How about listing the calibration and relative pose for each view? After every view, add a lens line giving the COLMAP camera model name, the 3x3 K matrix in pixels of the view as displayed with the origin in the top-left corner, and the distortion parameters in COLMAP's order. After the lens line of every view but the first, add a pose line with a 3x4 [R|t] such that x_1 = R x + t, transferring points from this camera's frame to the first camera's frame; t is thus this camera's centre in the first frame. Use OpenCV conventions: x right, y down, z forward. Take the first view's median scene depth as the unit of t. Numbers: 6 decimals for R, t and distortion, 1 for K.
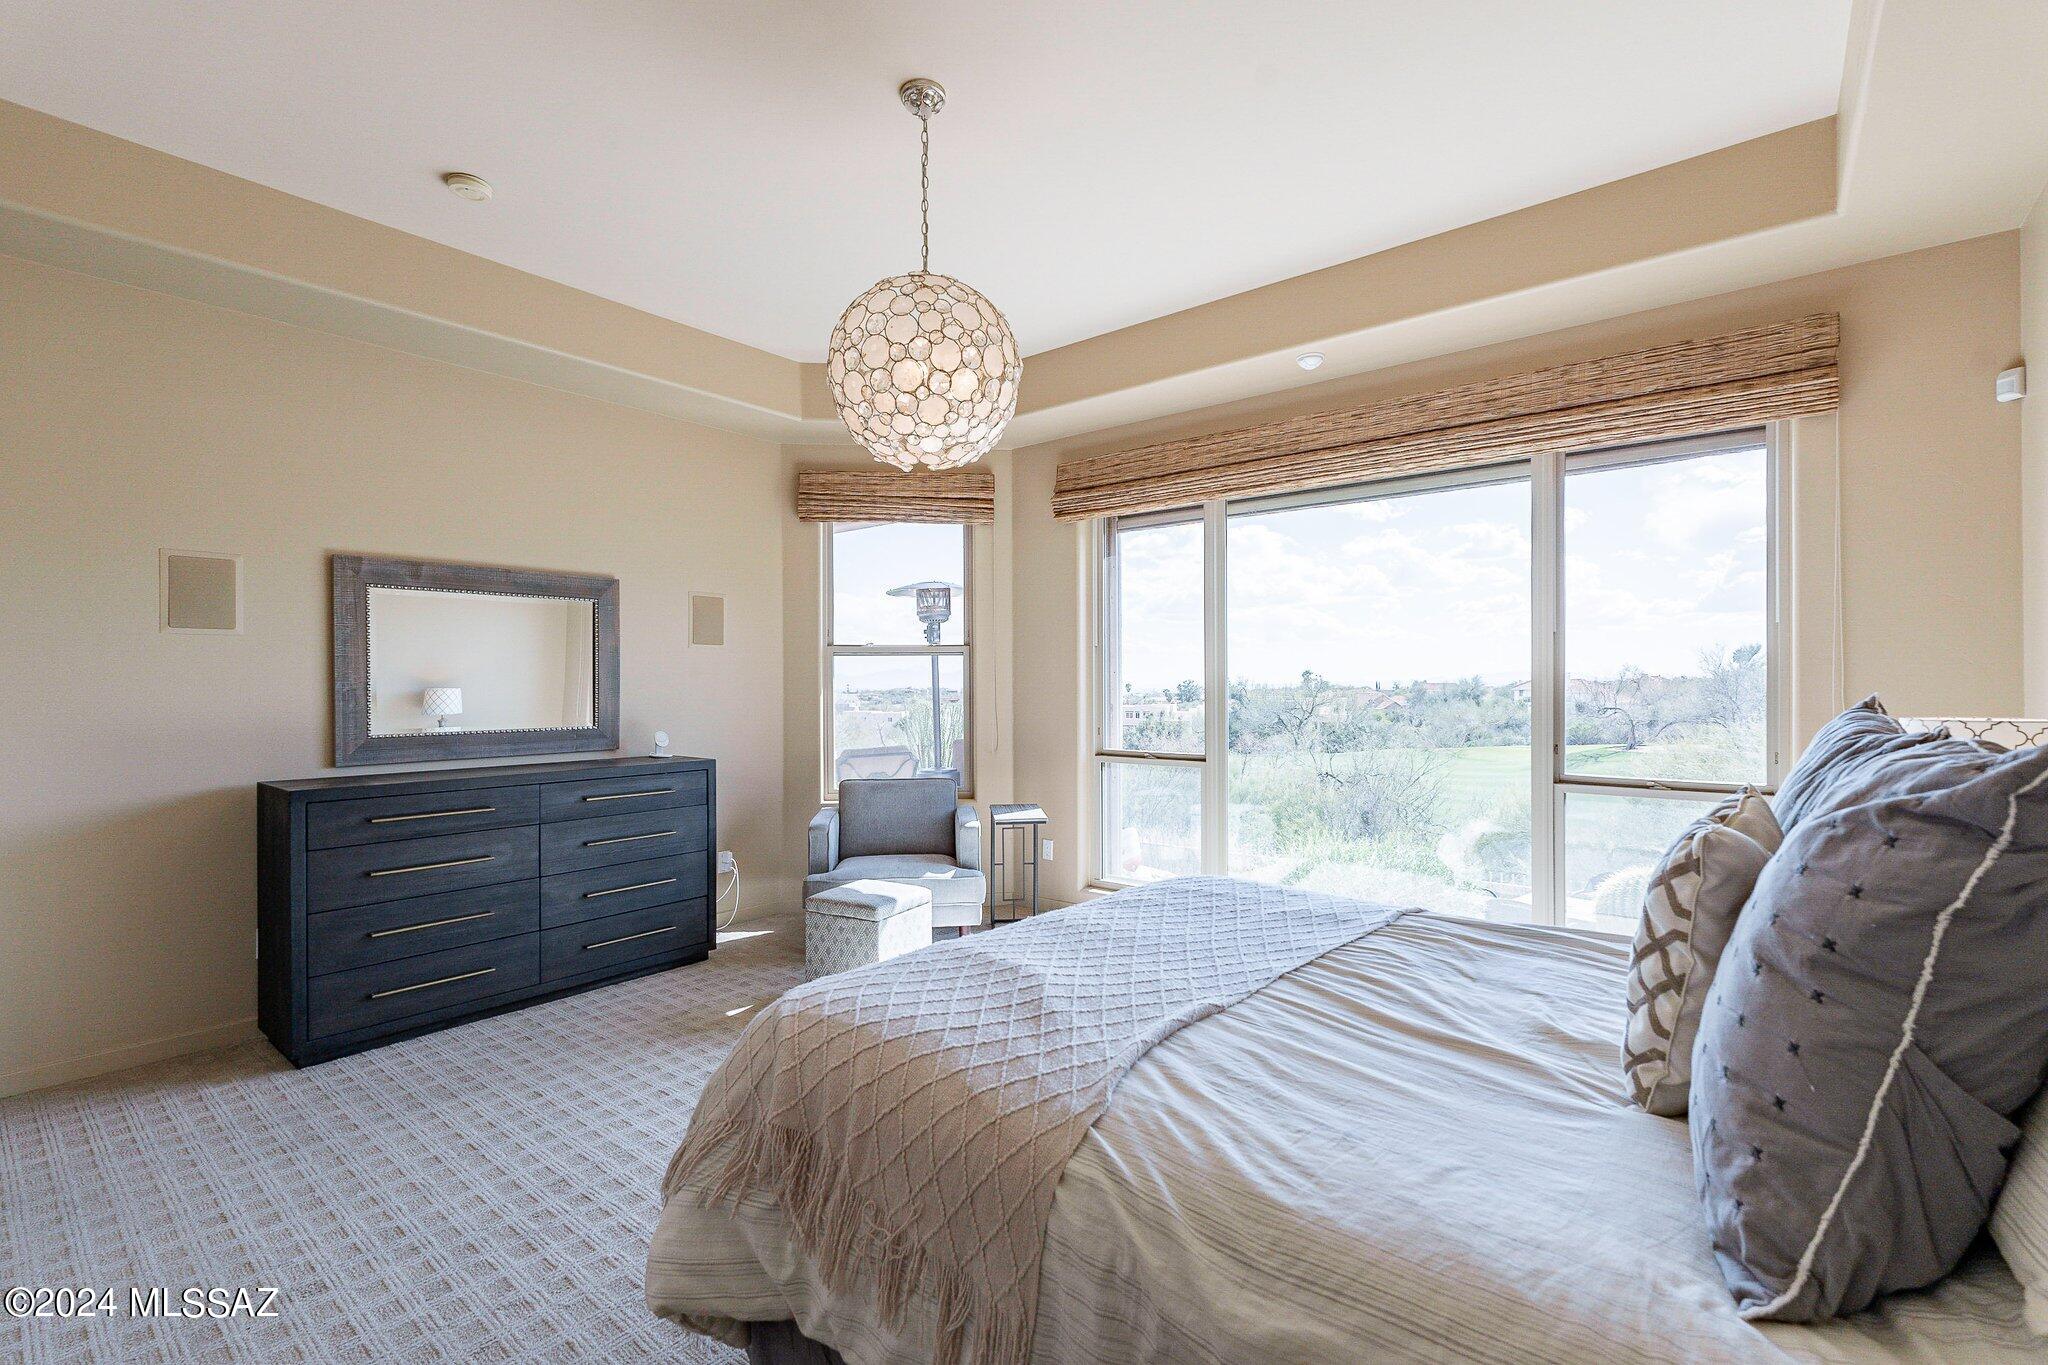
lens RADIAL K [[892.3, 0, 1026.2], [0, 892.3, 681.0], [0, 0, 1]] dist [-0.001949, 0.000008]
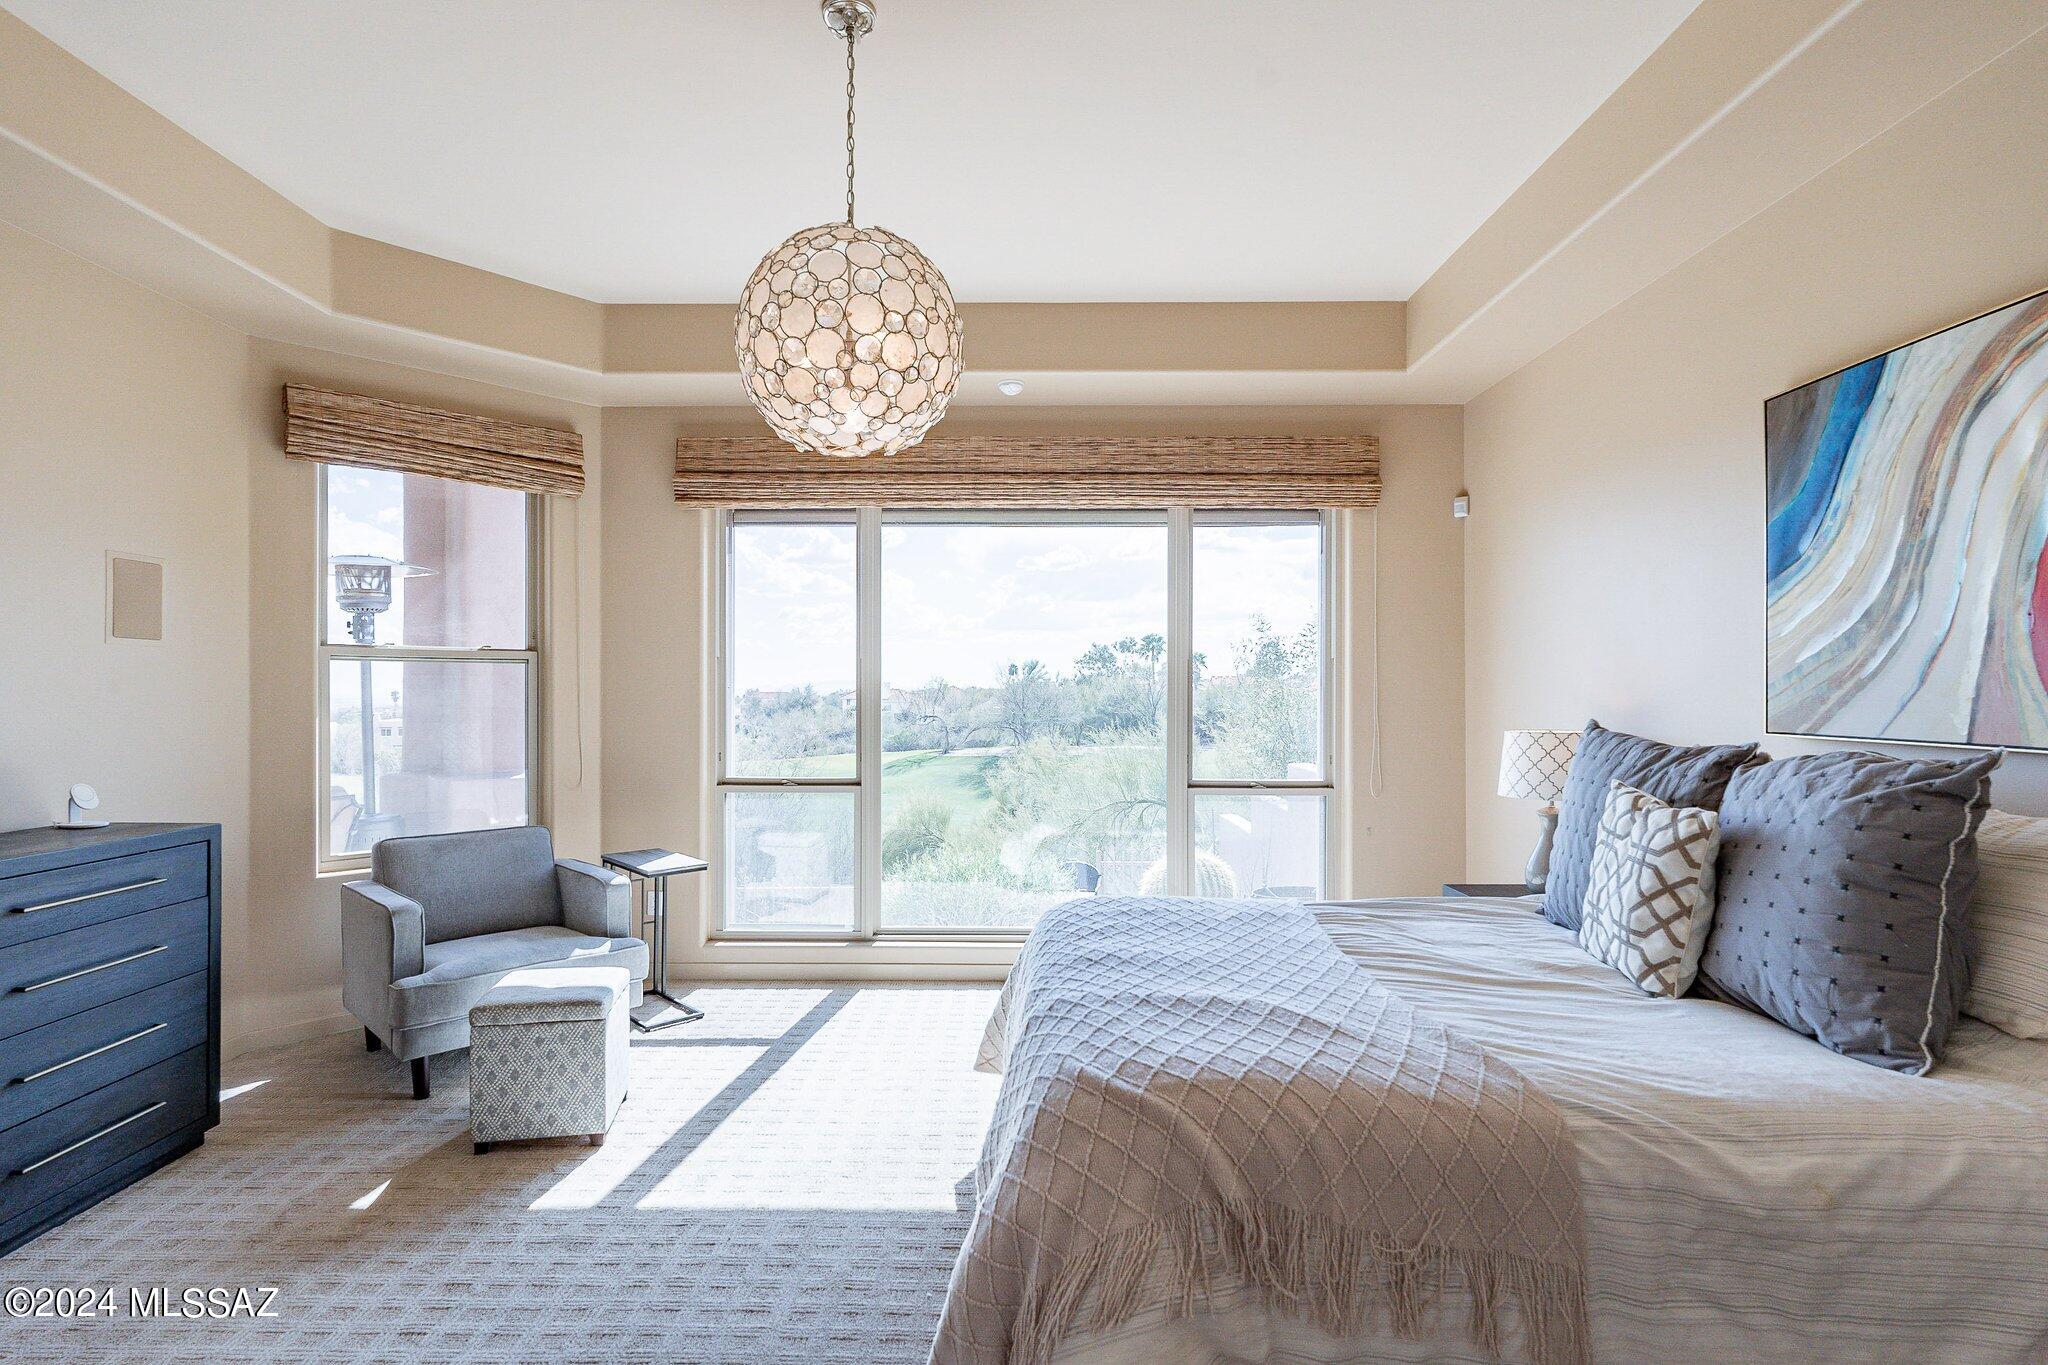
lens RADIAL K [[990.5, 0, 1001.8], [0, 990.5, 685.7], [0, 0, 1]] dist [-0.002300, 0.000131]
pose [[0.785237, 0.008883, 0.619132, -0.337013], [-0.006933, 0.999961, -0.005554, -0.009511], [-0.619156, 0.000068, 0.785268, 0.102110]]
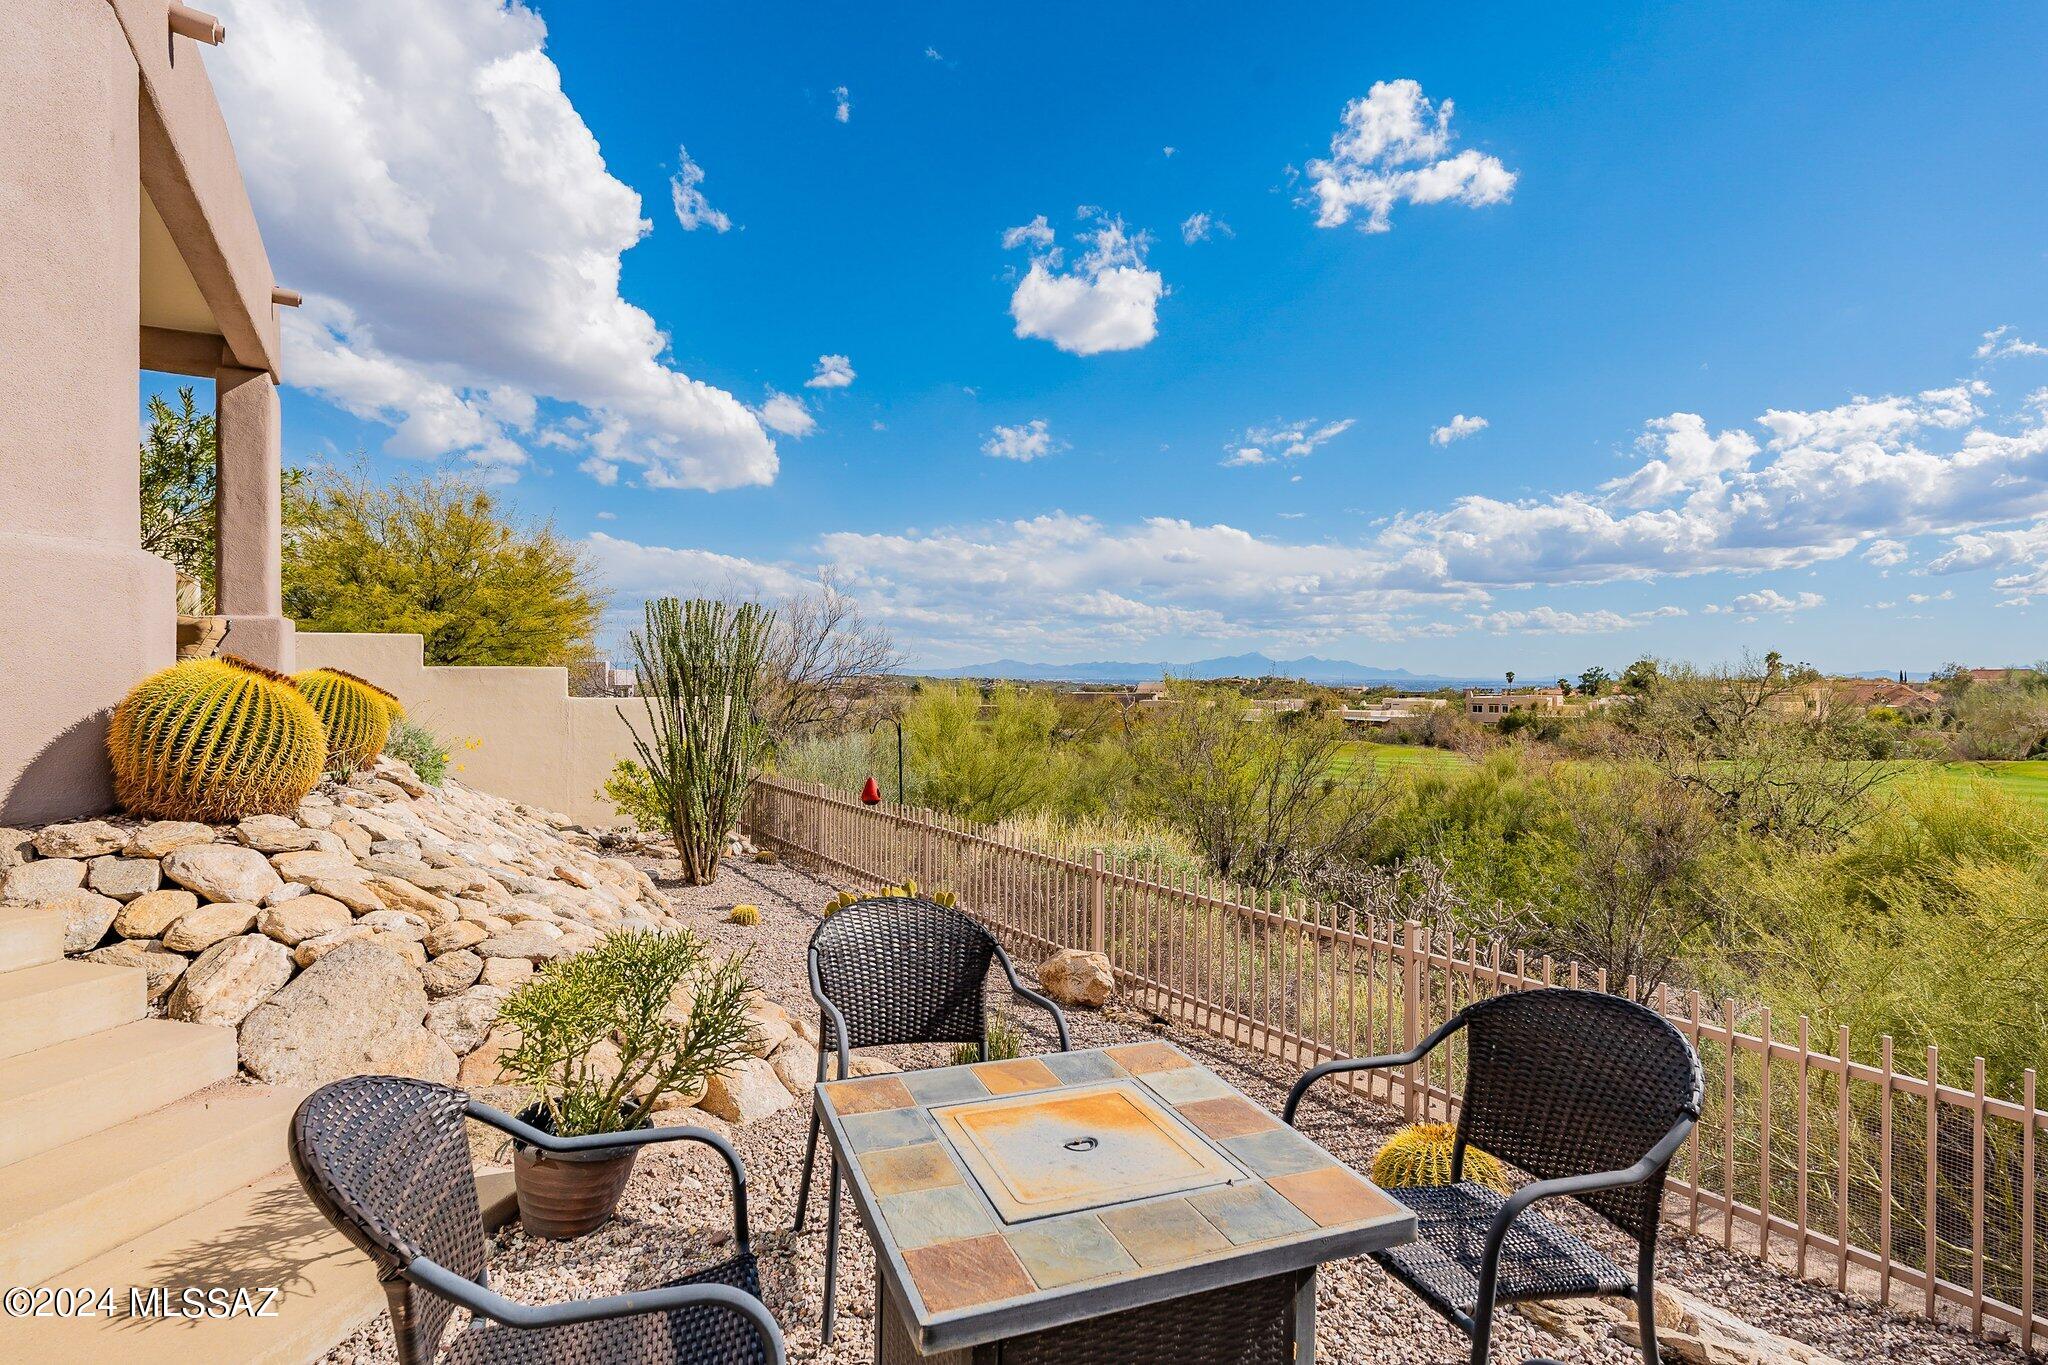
lens RADIAL K [[1007.6, 0, 1024.0], [0, 1007.6, 682.5], [0, 0, 1]] dist [-0.004798, -0.000601]
pose [[0.940274, 0.005439, -0.340375, 1.066856], [-0.001701, 0.999935, 0.011280, 0.220832], [0.340414, -0.010028, 0.940222, 1.229757]]
